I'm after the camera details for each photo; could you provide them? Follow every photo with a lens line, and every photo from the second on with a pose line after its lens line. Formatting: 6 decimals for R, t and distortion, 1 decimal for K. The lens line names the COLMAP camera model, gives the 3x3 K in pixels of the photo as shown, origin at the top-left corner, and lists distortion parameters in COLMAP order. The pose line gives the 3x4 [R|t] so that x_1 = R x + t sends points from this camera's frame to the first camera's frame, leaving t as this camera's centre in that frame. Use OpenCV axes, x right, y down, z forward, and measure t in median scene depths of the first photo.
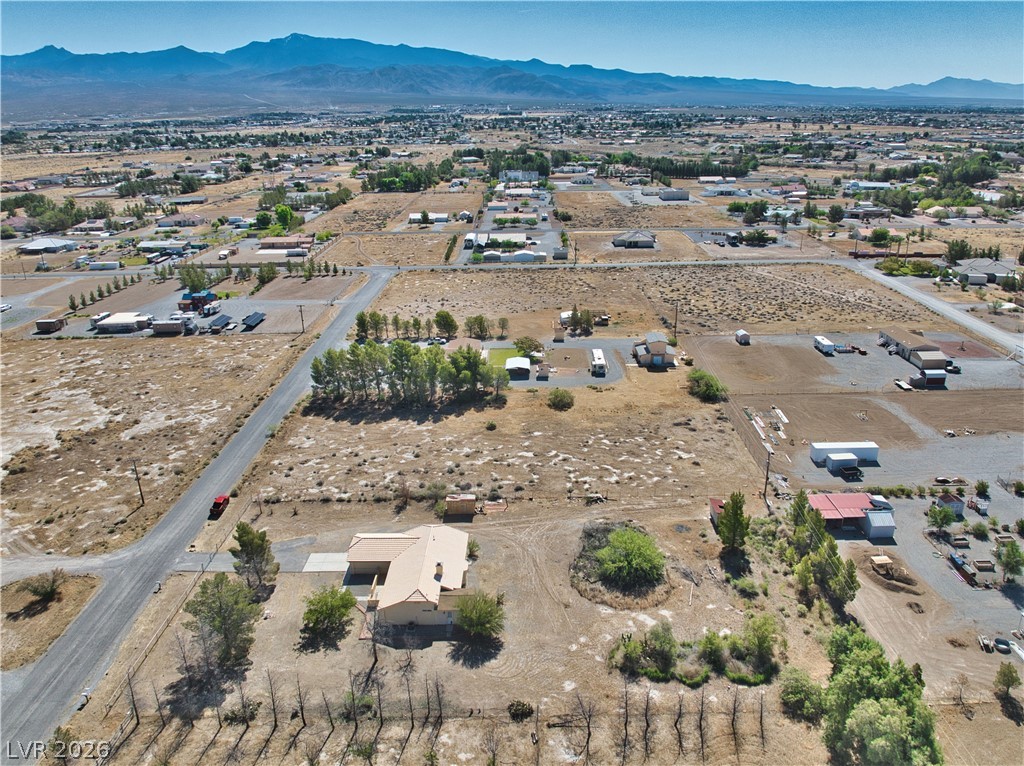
lens RADIAL K [[747.0, 0, 511.1], [0, 747.0, 384.1], [0, 0, 1]] dist [-0.029226, -0.012872]
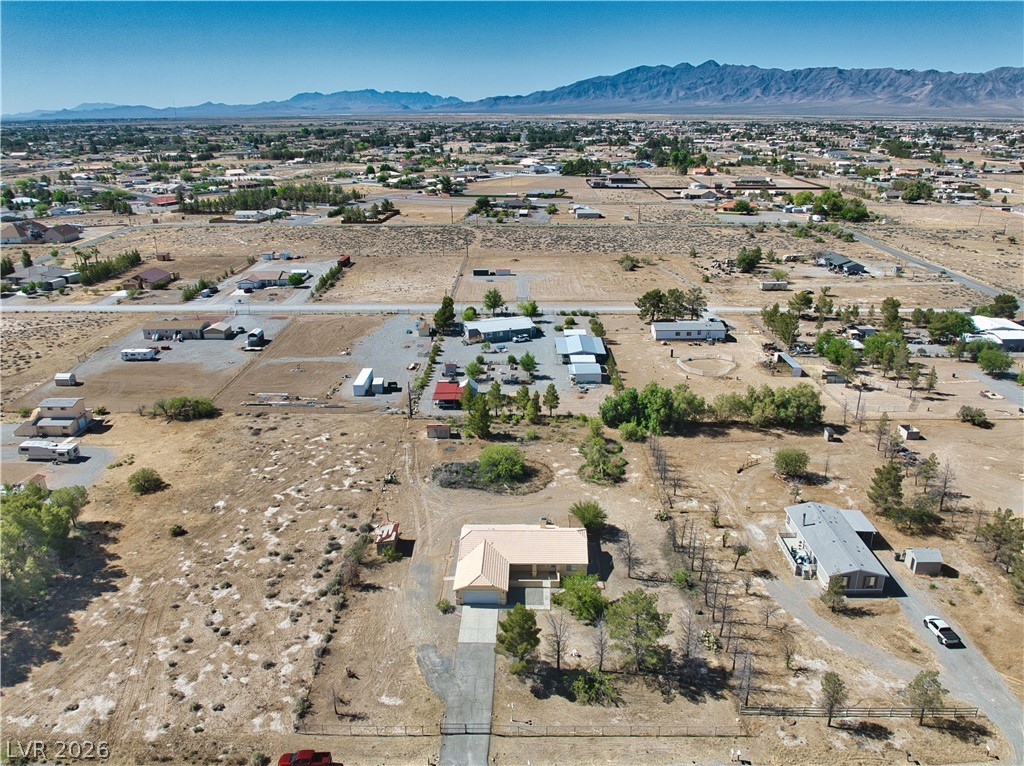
lens RADIAL K [[747.0, 0, 509.8], [0, 747.0, 395.1], [0, 0, 1]] dist [-0.029226, -0.012872]
pose [[0.009678, -0.344065, 0.938896, -0.687241], [0.352970, 0.879674, 0.318725, -0.188013], [-0.935584, 0.328318, 0.129958, 0.534998]]
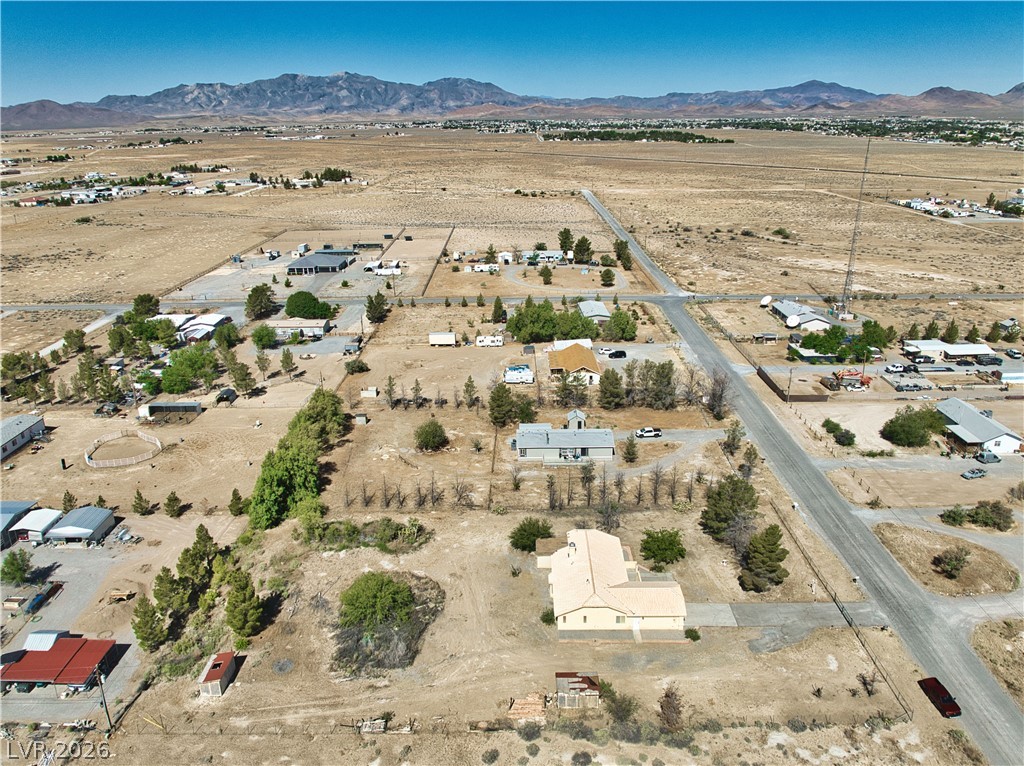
lens RADIAL K [[747.0, 0, 521.9], [0, 747.0, 407.1], [0, 0, 1]] dist [-0.029226, -0.012872]
pose [[-0.999614, 0.027616, -0.002950, -0.017001], [0.018630, 0.745511, 0.666233, -0.383637], [0.020598, 0.665921, -0.745738, 1.050099]]
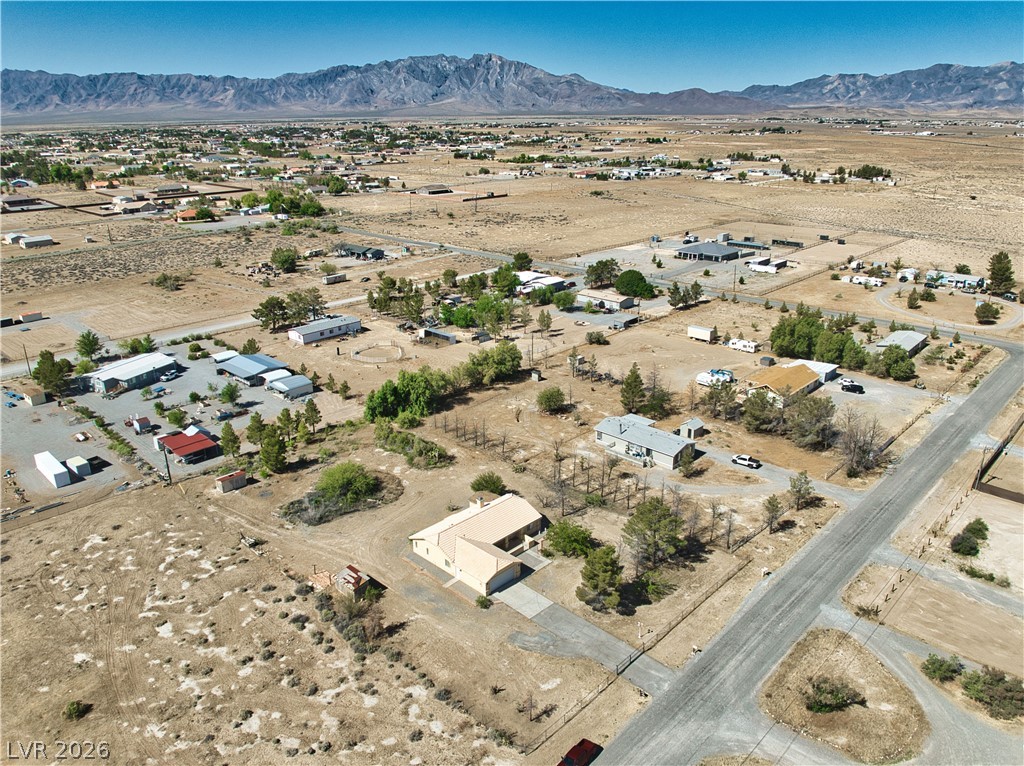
lens RADIAL K [[747.0, 0, 514.7], [0, 747.0, 403.7], [0, 0, 1]] dist [-0.029226, -0.012872]
pose [[-0.729158, -0.232727, 0.643558, -0.545340], [0.253252, 0.781873, 0.569683, -0.338252], [-0.635760, 0.578371, -0.511171, 0.940976]]
